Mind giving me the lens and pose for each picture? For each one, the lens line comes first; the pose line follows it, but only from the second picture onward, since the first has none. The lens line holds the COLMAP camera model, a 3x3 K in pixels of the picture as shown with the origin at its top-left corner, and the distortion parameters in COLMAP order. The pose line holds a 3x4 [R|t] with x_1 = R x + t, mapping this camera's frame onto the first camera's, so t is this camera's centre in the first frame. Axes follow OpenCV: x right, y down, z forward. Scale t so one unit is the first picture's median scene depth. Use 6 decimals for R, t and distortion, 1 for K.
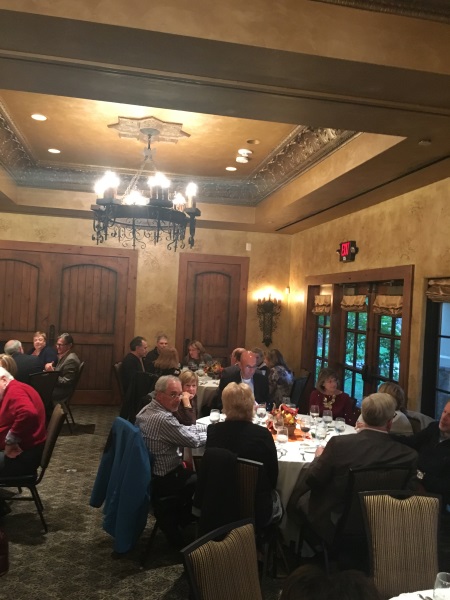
lens RADIAL K [[519.9, 0, 224.3], [0, 519.9, 302.9], [0, 0, 1]] dist [0.075965, -0.090295]
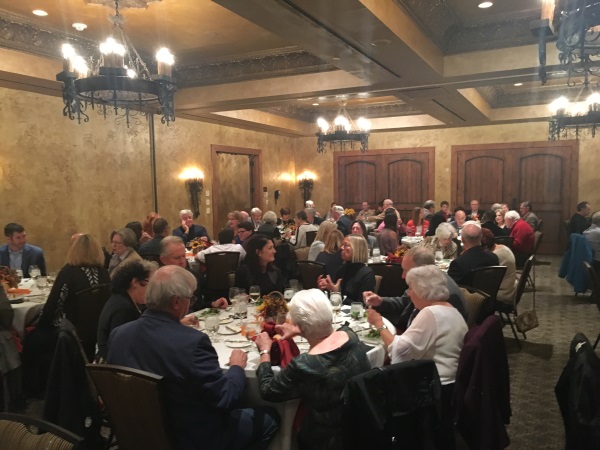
lens RADIAL K [[519.9, 0, 297.2], [0, 519.9, 226.6], [0, 0, 1]] dist [0.075965, -0.090295]
pose [[0.793439, -0.016255, -0.608433, 0.122371], [0.054225, 0.997556, 0.044063, 0.035057], [0.606229, -0.067953, 0.792381, -0.808712]]
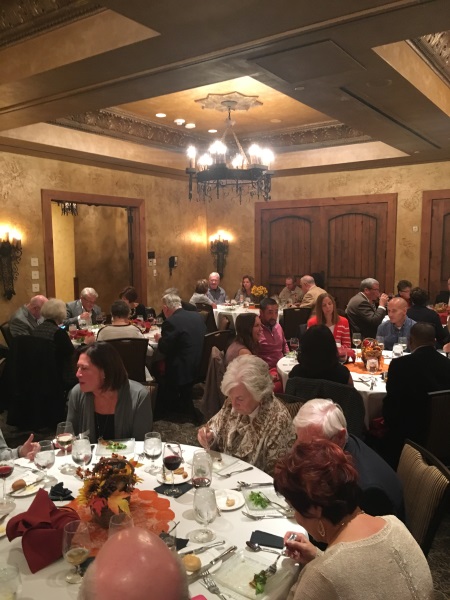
lens RADIAL K [[519.9, 0, 218.4], [0, 519.9, 302.2], [0, 0, 1]] dist [0.075965, -0.090295]
pose [[0.691702, 0.022740, -0.721825, -0.048462], [0.040442, 0.996716, 0.070155, 0.004696], [0.721049, -0.077719, 0.688511, -0.020812]]
